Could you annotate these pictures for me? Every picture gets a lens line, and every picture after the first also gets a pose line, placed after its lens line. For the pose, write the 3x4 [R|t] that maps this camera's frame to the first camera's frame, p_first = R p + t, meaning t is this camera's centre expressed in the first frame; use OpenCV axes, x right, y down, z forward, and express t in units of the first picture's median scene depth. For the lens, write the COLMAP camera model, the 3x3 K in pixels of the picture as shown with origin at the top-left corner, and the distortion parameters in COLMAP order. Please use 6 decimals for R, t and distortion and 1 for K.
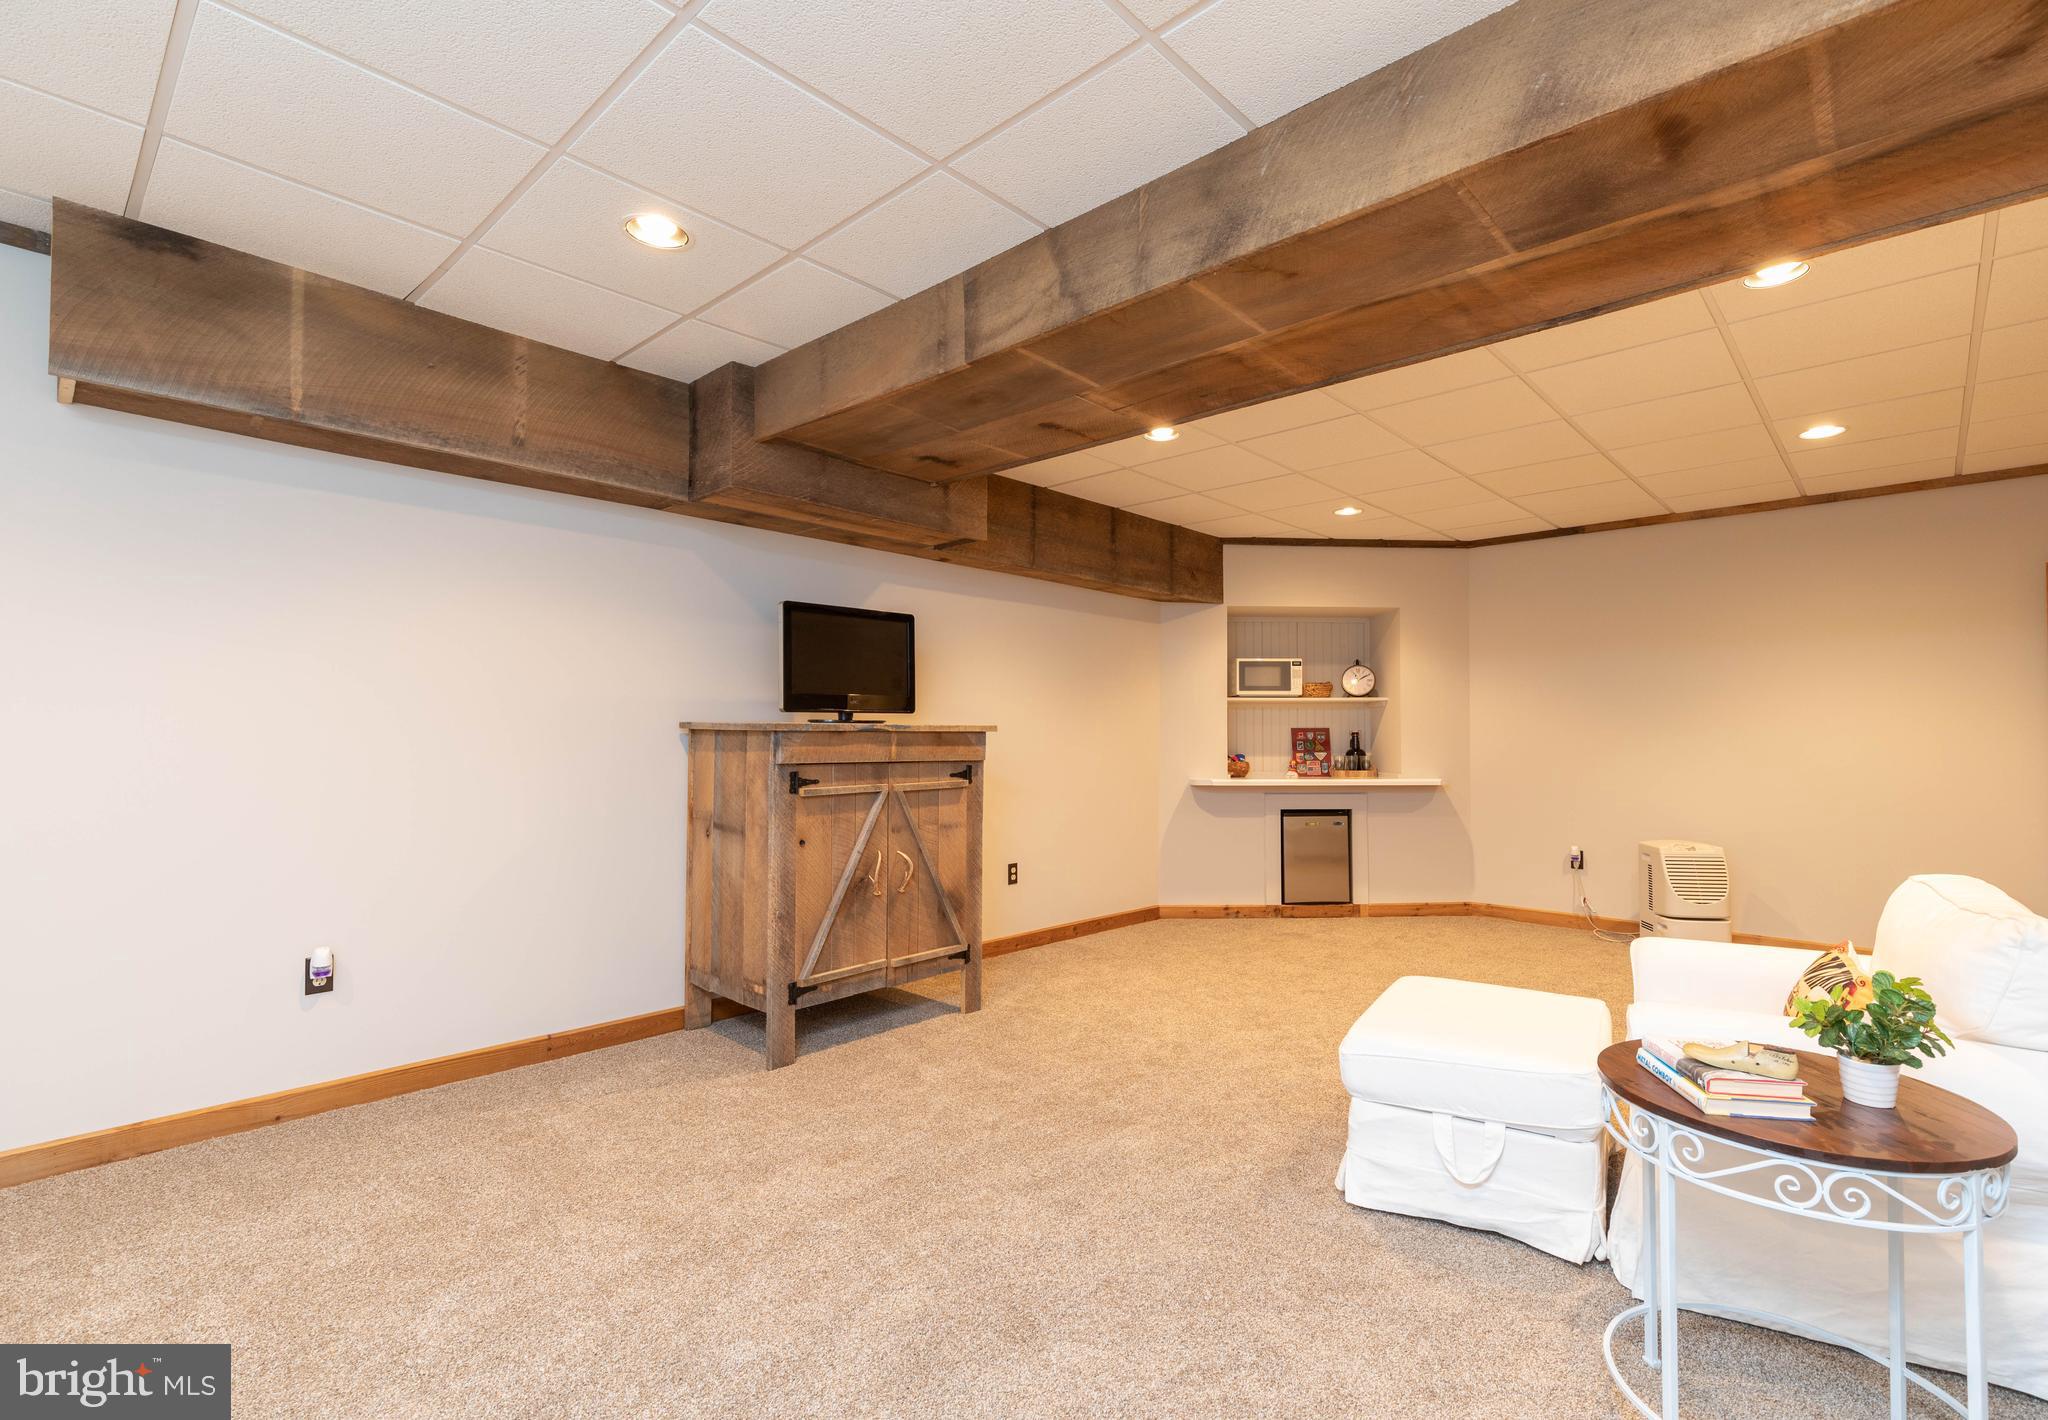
lens RADIAL K [[963.2, 0, 1058.9], [0, 963.2, 717.7], [0, 0, 1]] dist [0.002947, 0.000295]
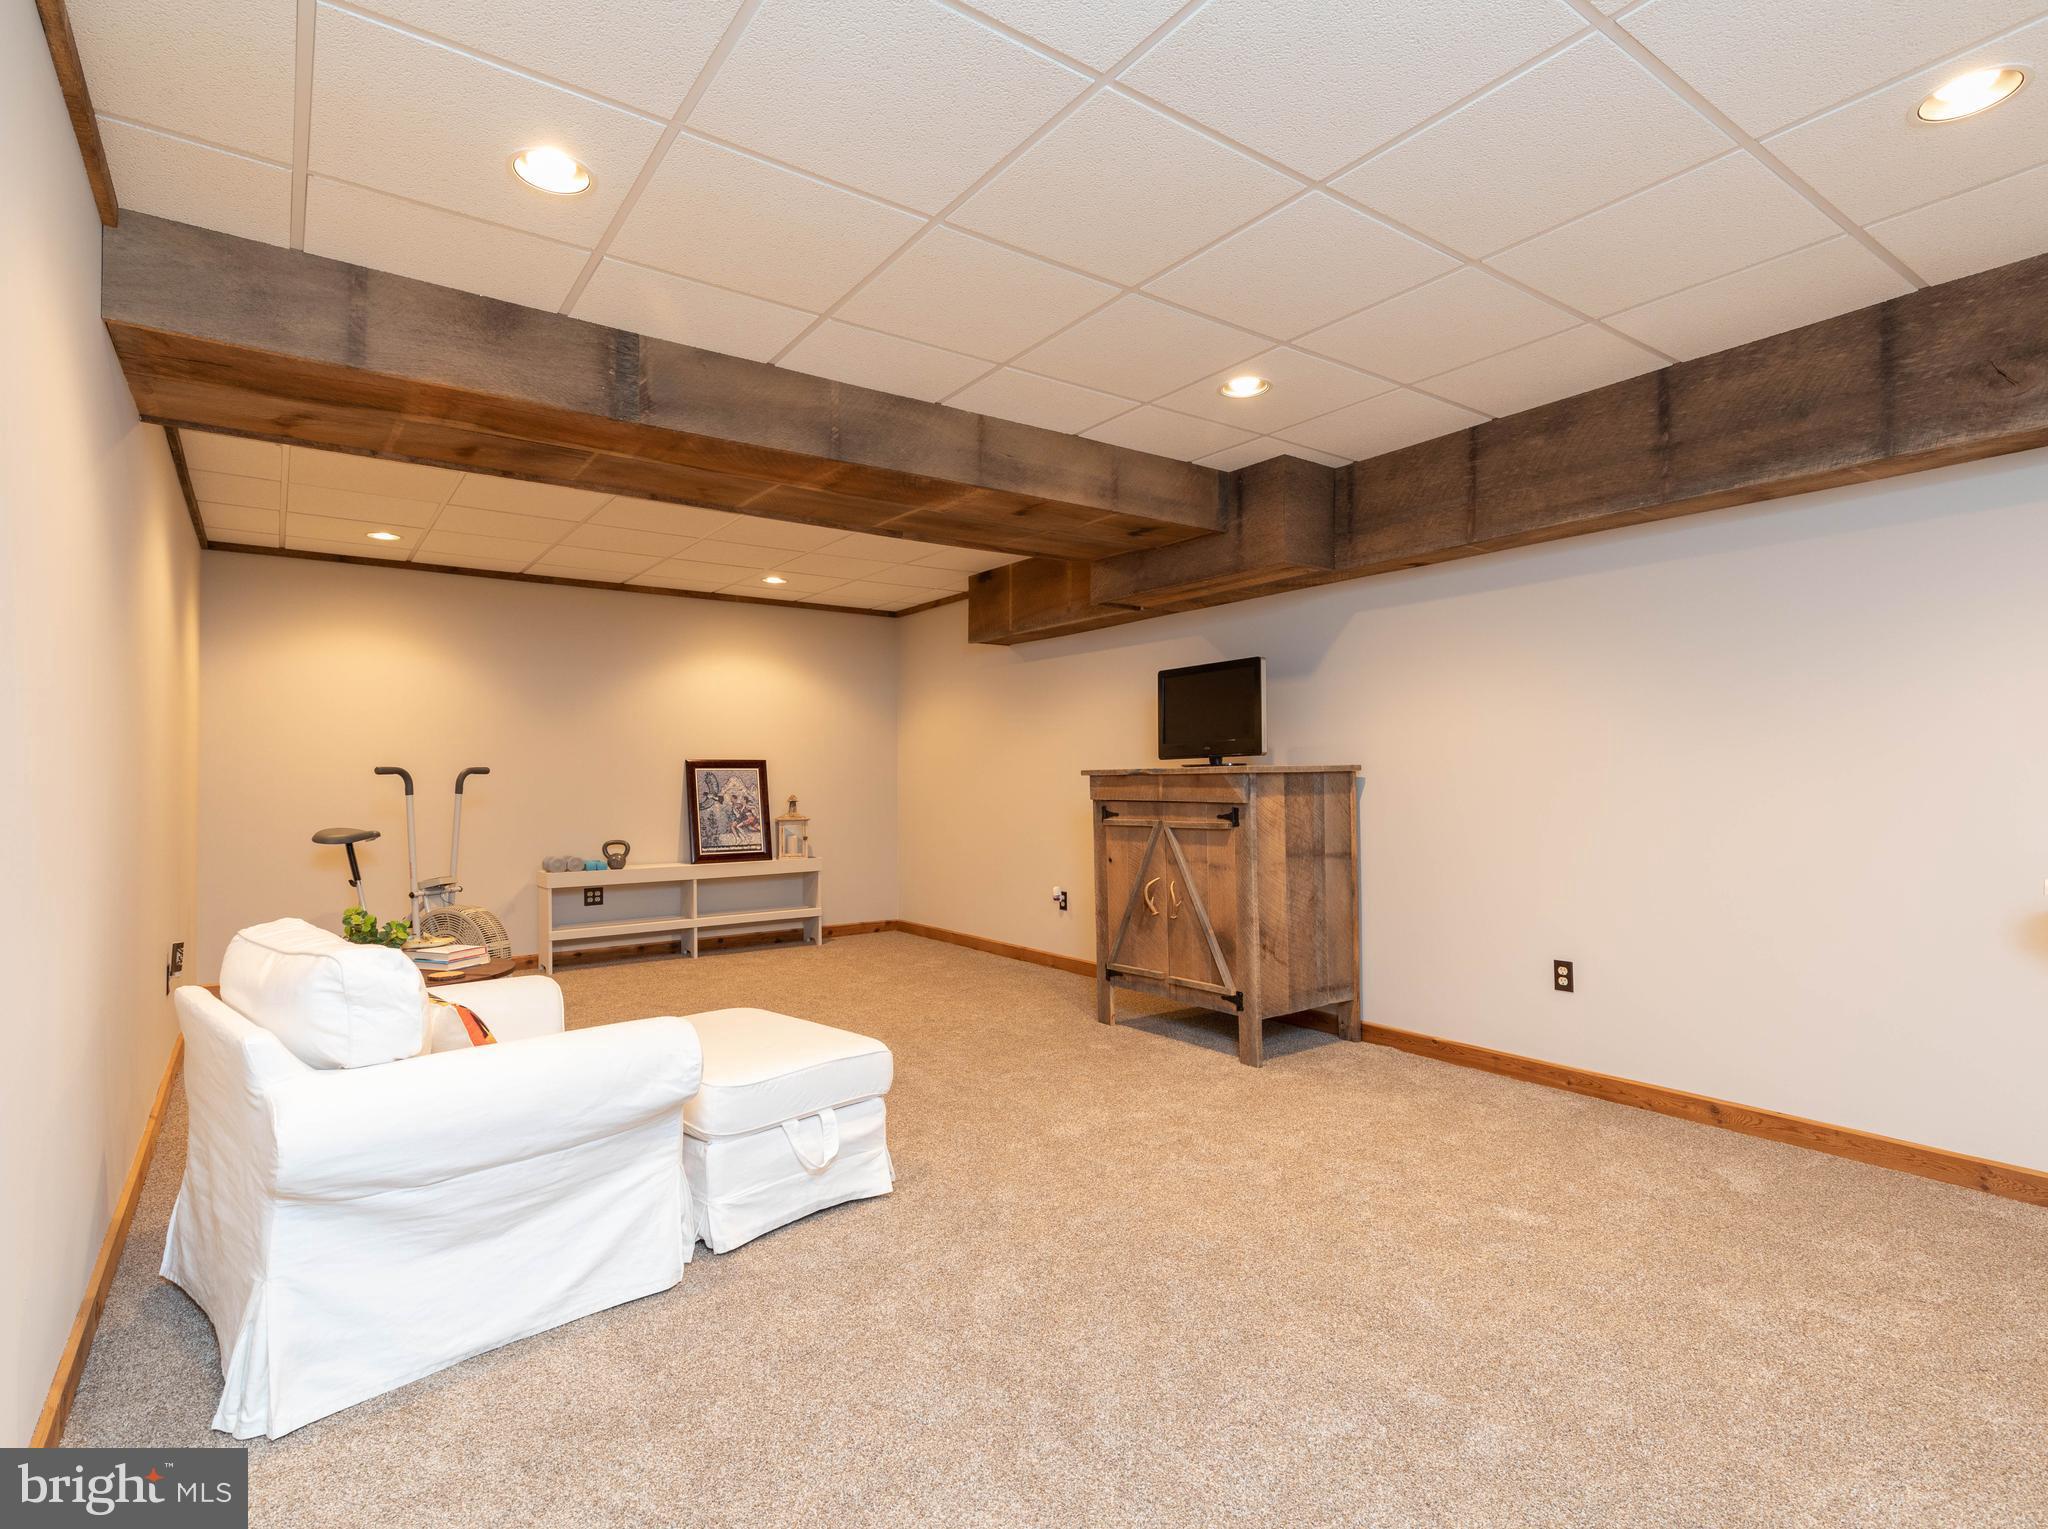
lens RADIAL K [[1006.7, 0, 1026.6], [0, 1006.7, 757.1], [0, 0, 1]] dist [0.002102, -0.000247]
pose [[-0.203517, -0.025889, -0.978729, 0.998442], [0.024484, 0.999203, -0.031522, 0.026899], [0.978765, -0.030379, -0.202721, 1.055823]]
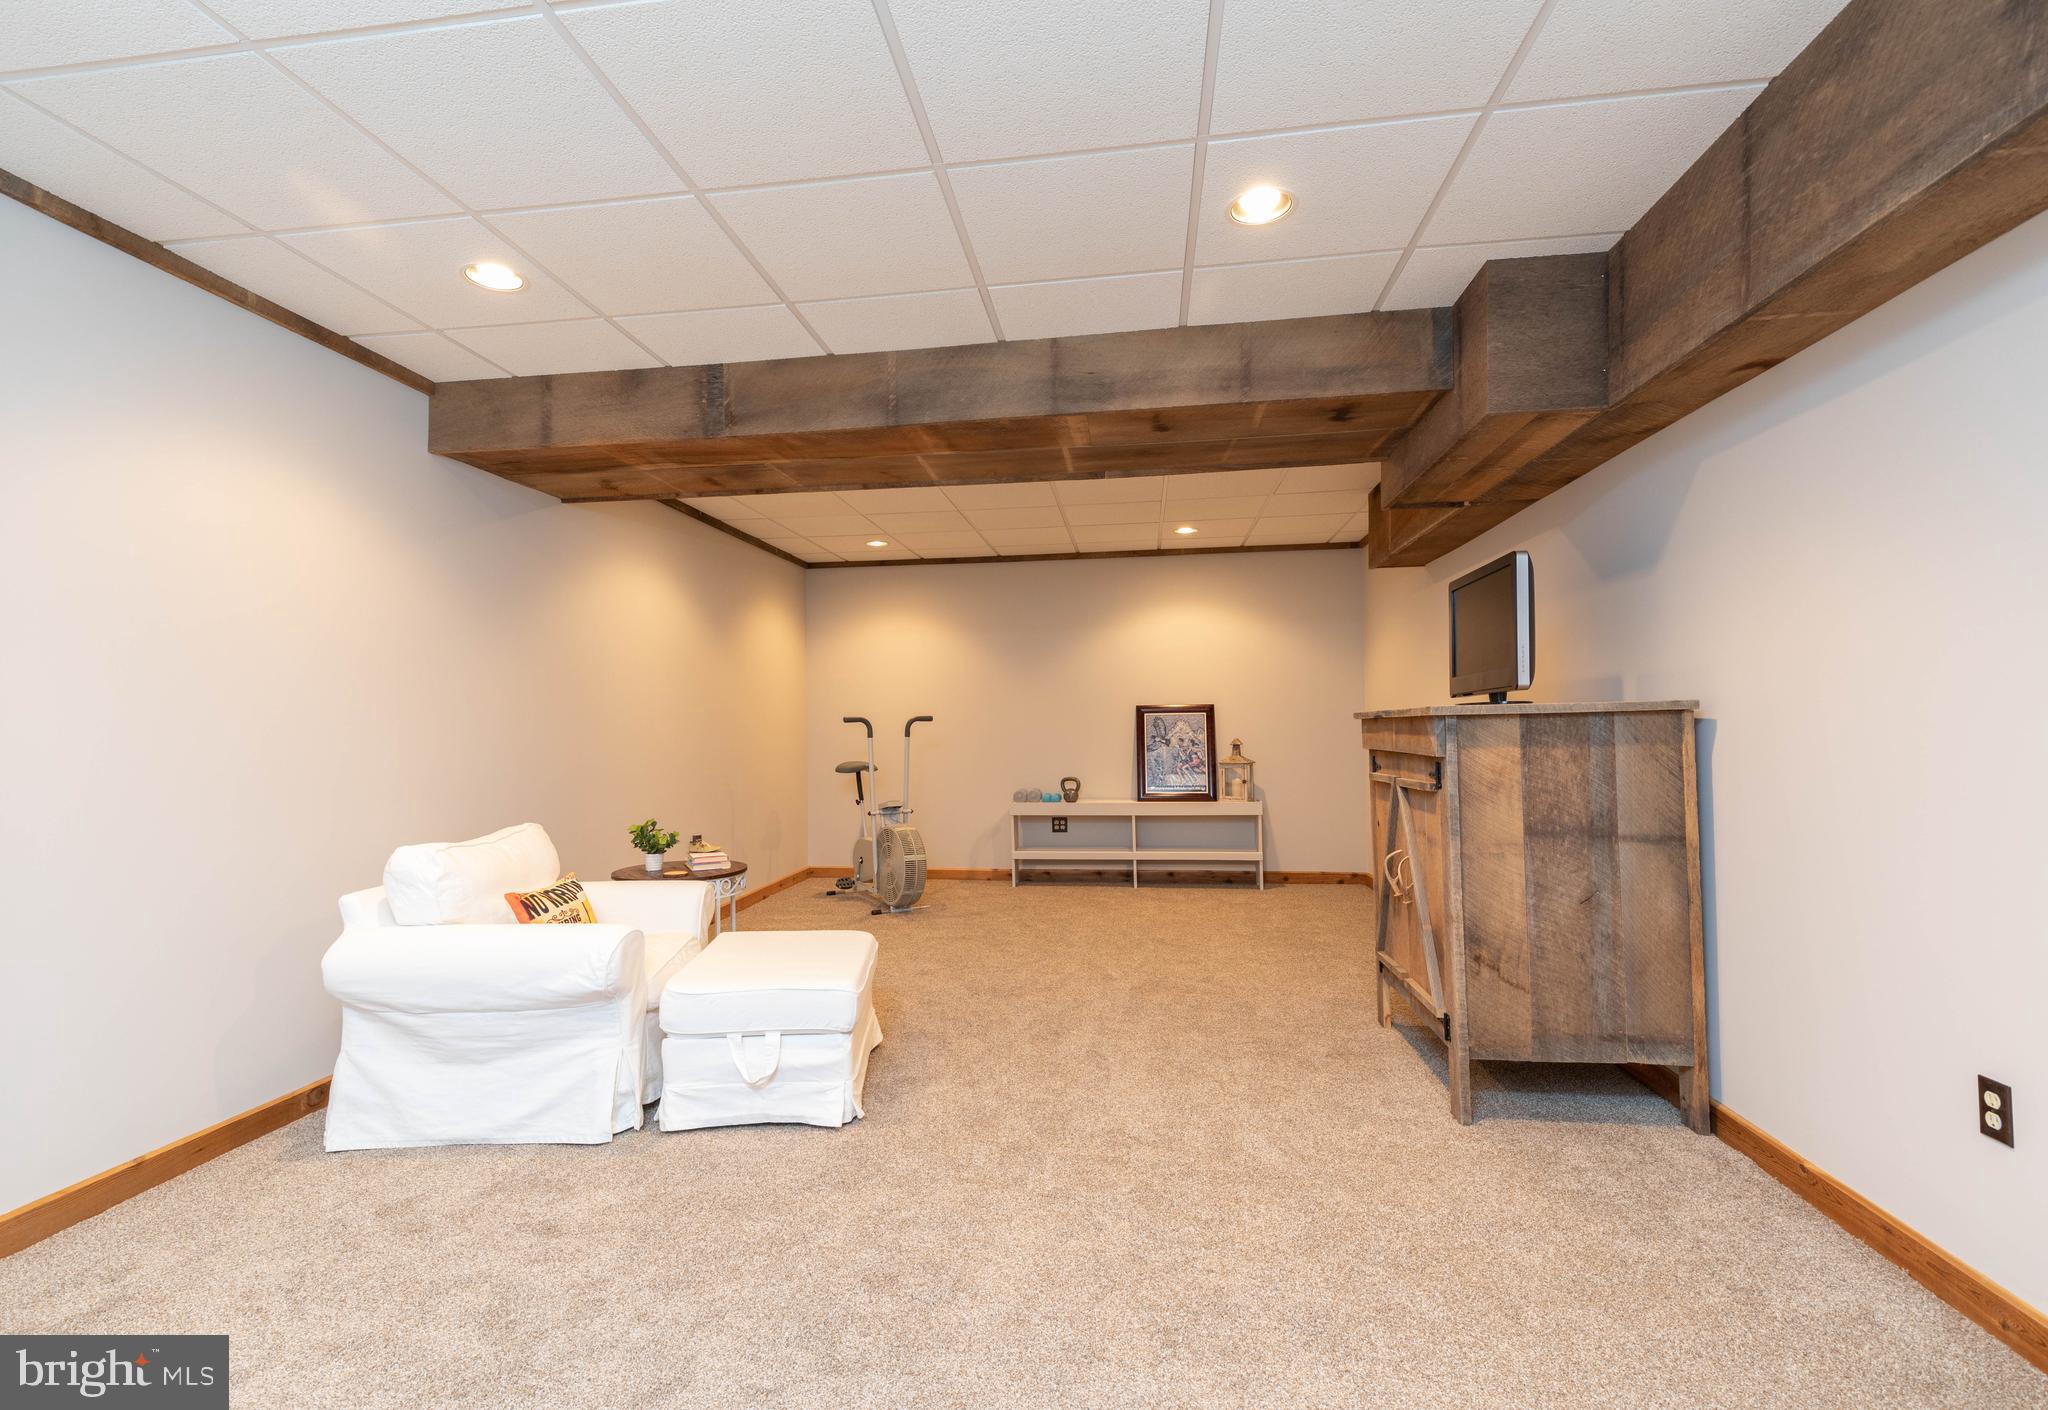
lens RADIAL K [[939.7, 0, 1024.0], [0, 939.7, 705.0], [0, 0, 1]] dist [0.001318, -0.001388]
pose [[-0.820203, -0.008313, -0.572013, 0.589478], [0.019311, 0.998922, -0.042207, 0.032026], [0.571747, -0.045665, -0.819158, 1.473900]]
